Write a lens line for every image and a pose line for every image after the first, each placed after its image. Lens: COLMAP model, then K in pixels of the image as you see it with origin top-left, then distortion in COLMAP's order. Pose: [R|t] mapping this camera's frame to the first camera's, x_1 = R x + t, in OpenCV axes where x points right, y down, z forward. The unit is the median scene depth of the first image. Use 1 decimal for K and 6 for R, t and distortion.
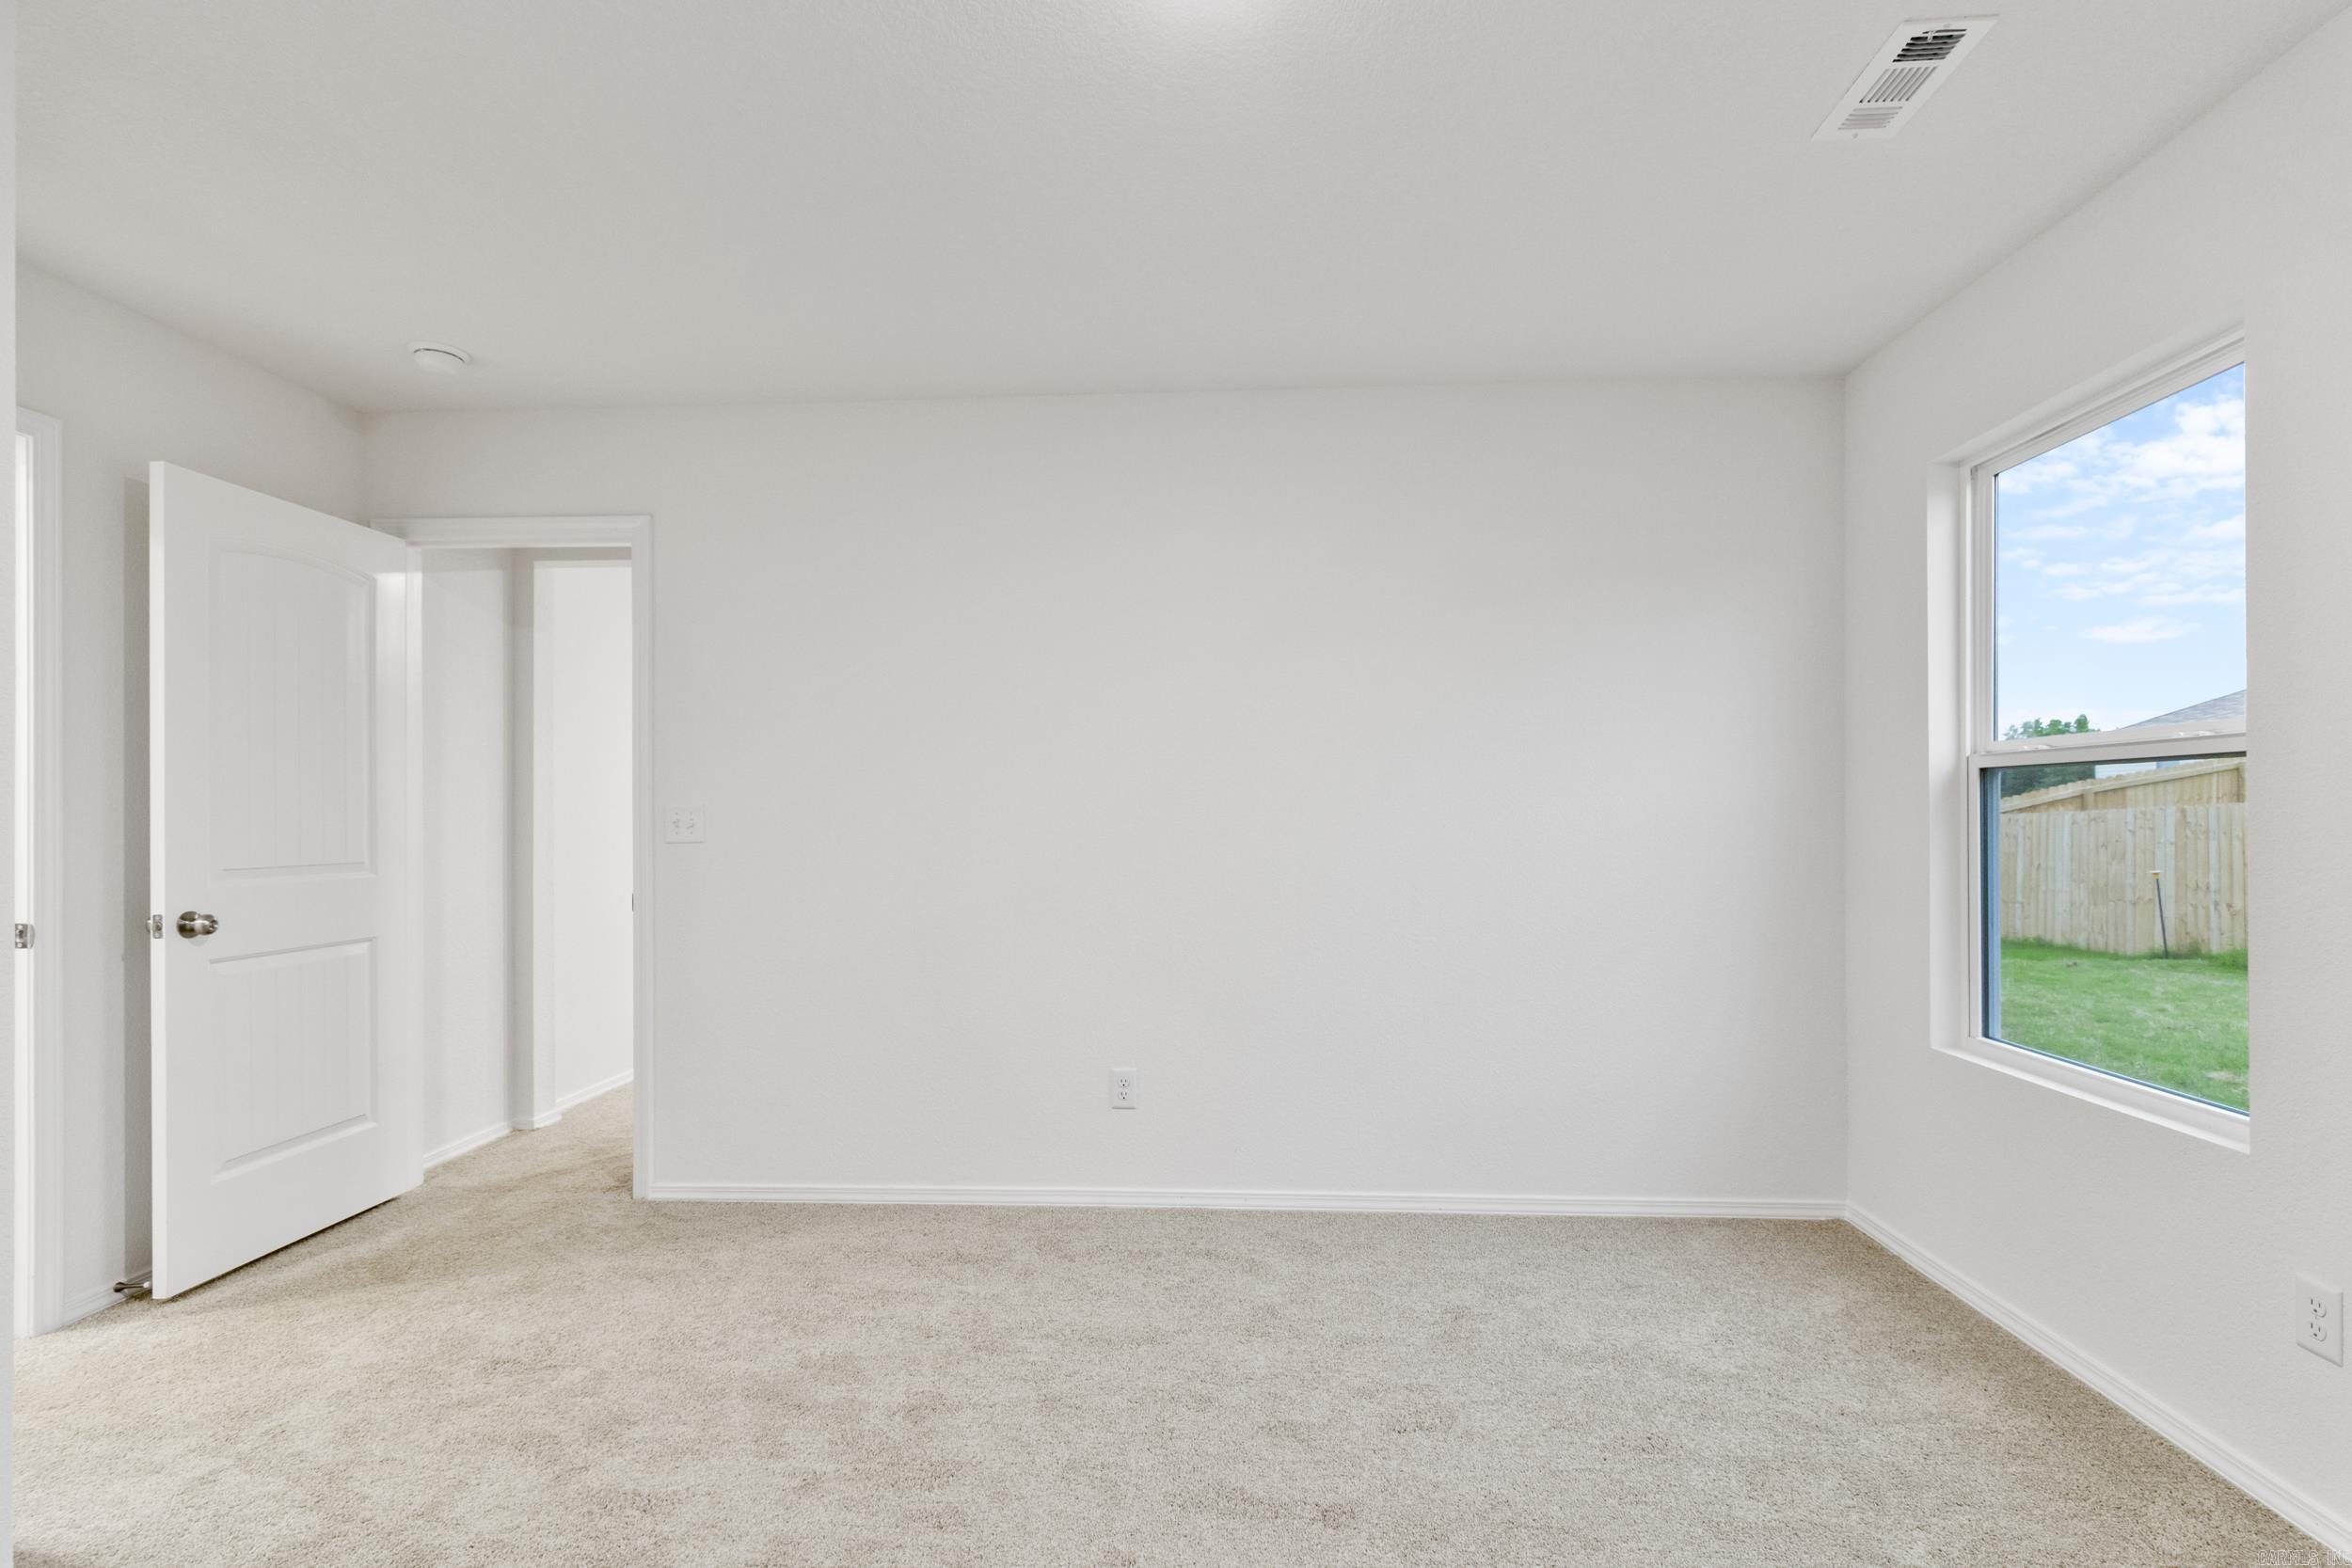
lens RADIAL K [[1082.7, 0, 1177.0], [0, 1082.7, 831.8], [0, 0, 1]] dist [-0.000184, 0.000005]
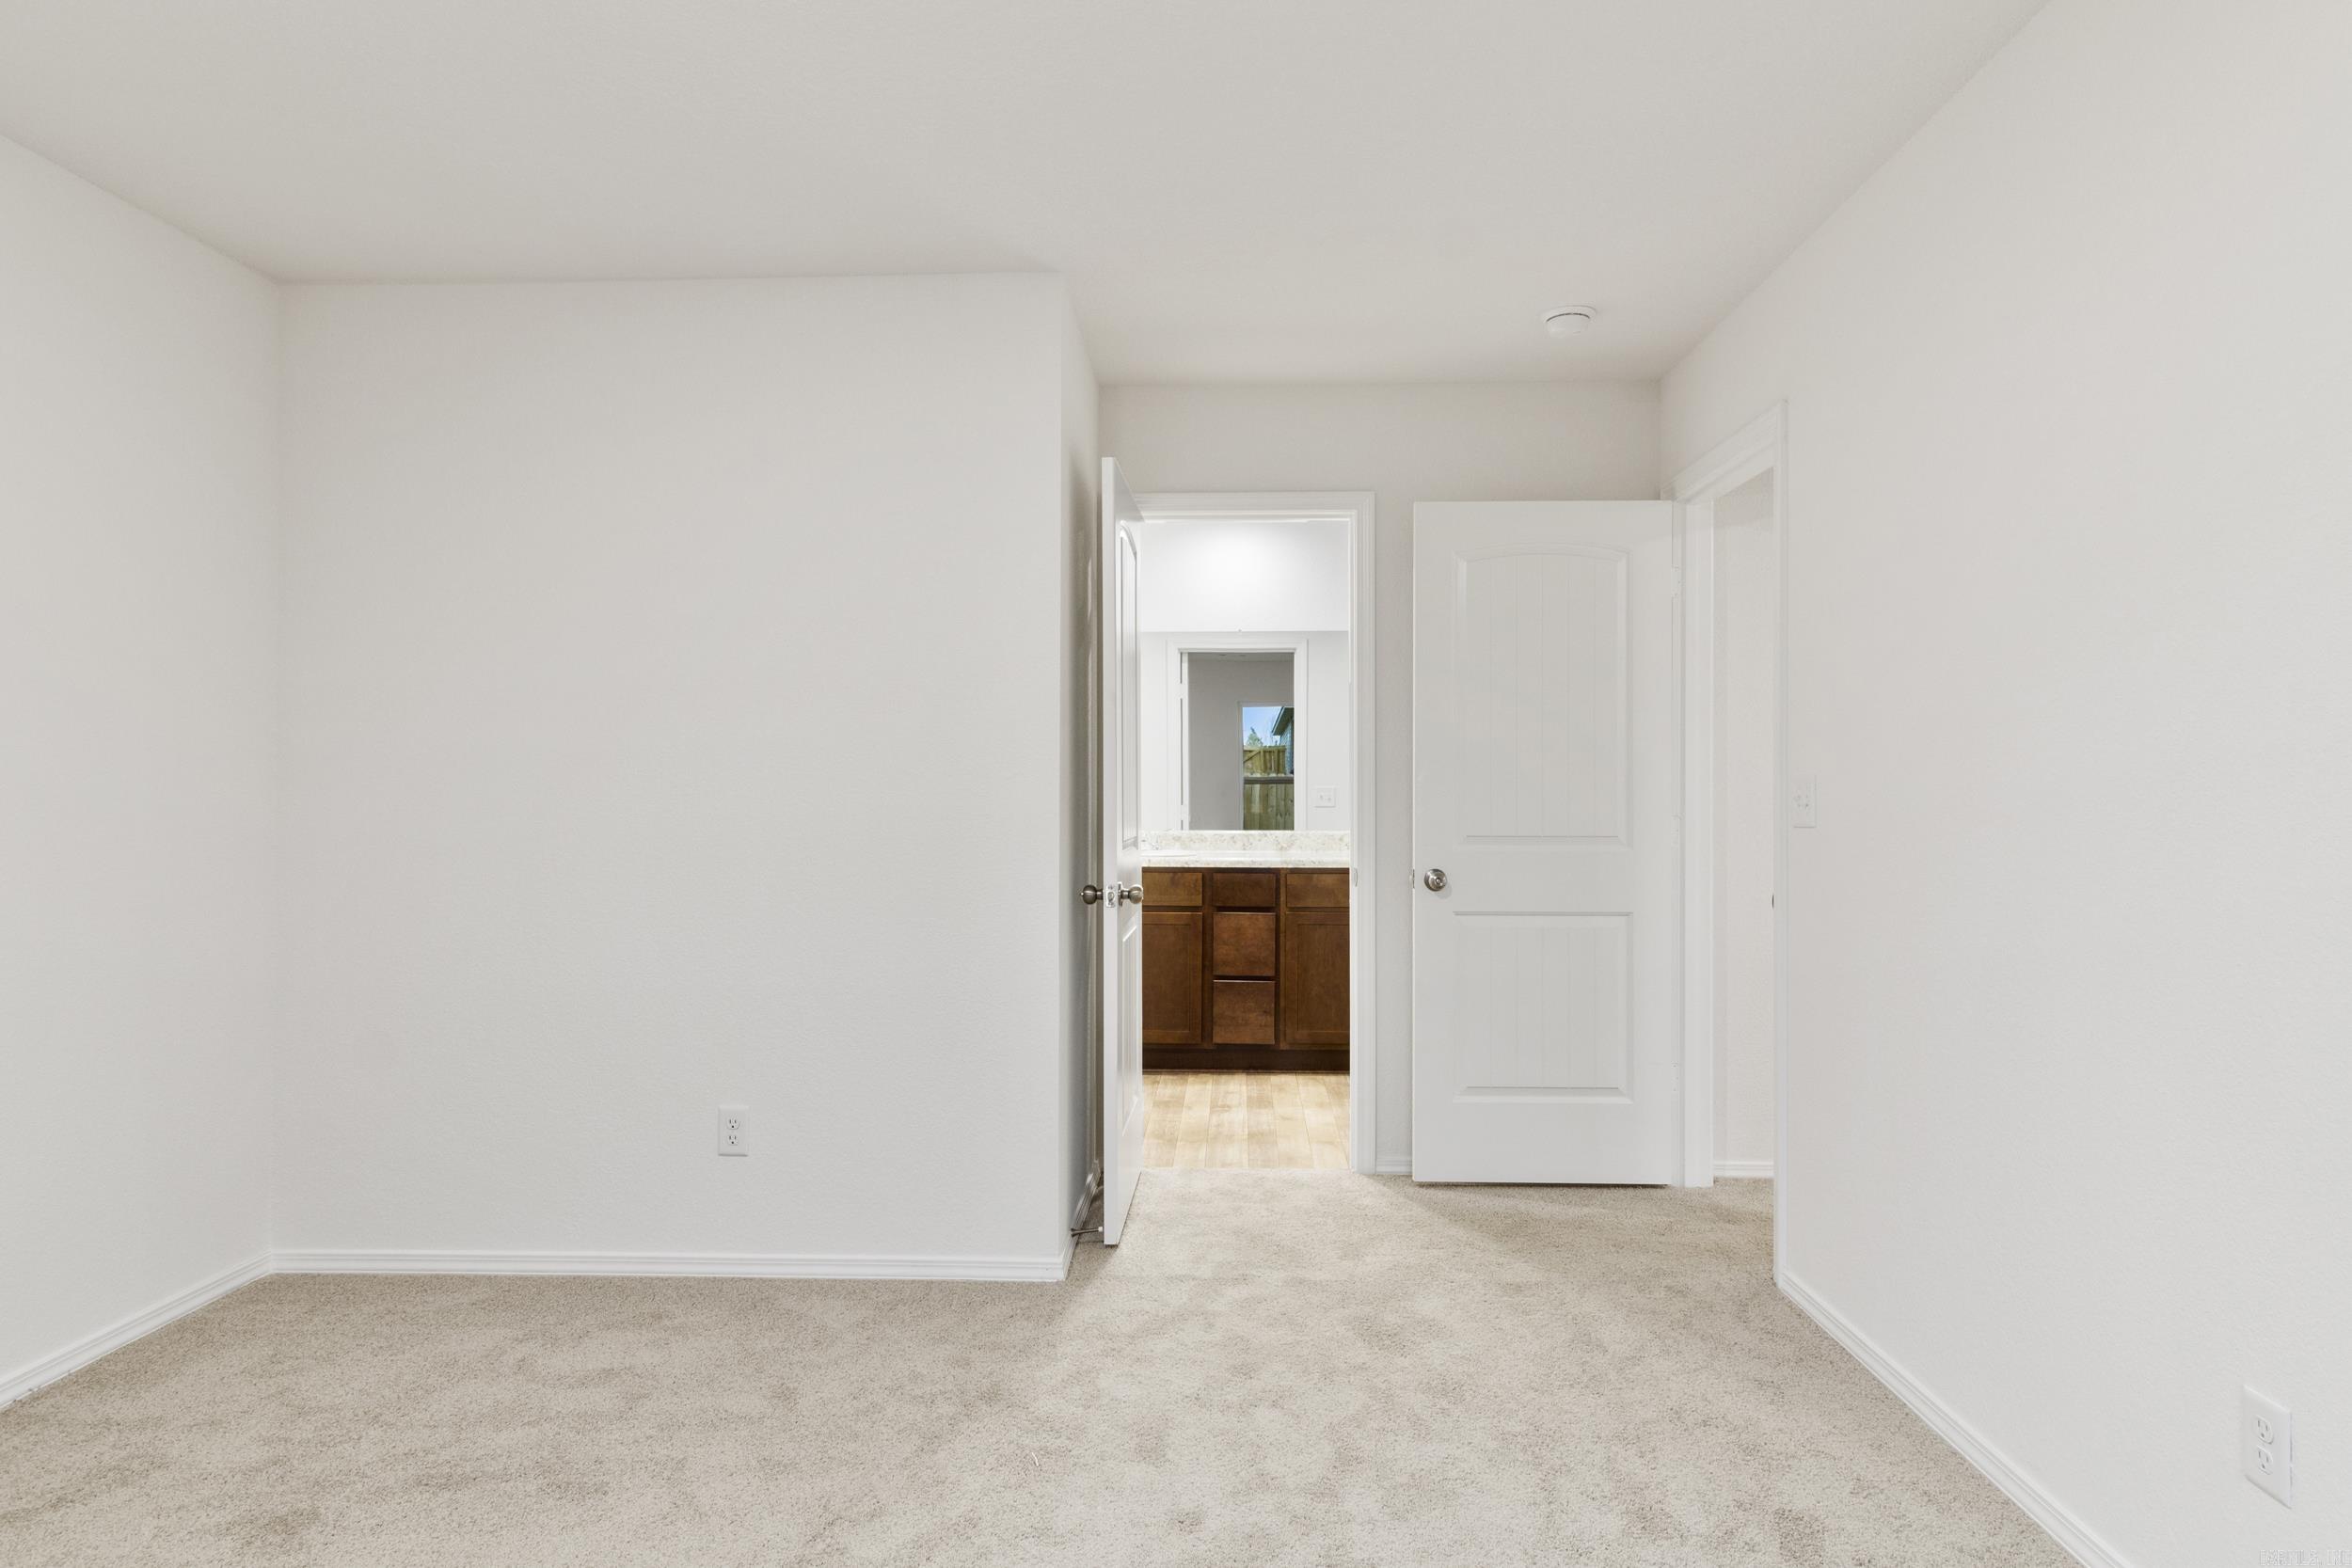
lens RADIAL K [[1294.6, 0, 1195.3], [0, 1294.6, 809.8], [0, 0, 1]] dist [0.001348, 0.000067]
pose [[0.029156, 0.012859, -0.999492, 0.500074], [-0.011412, 0.999856, 0.012530, -0.007466], [0.999510, 0.011041, 0.029299, 0.666426]]
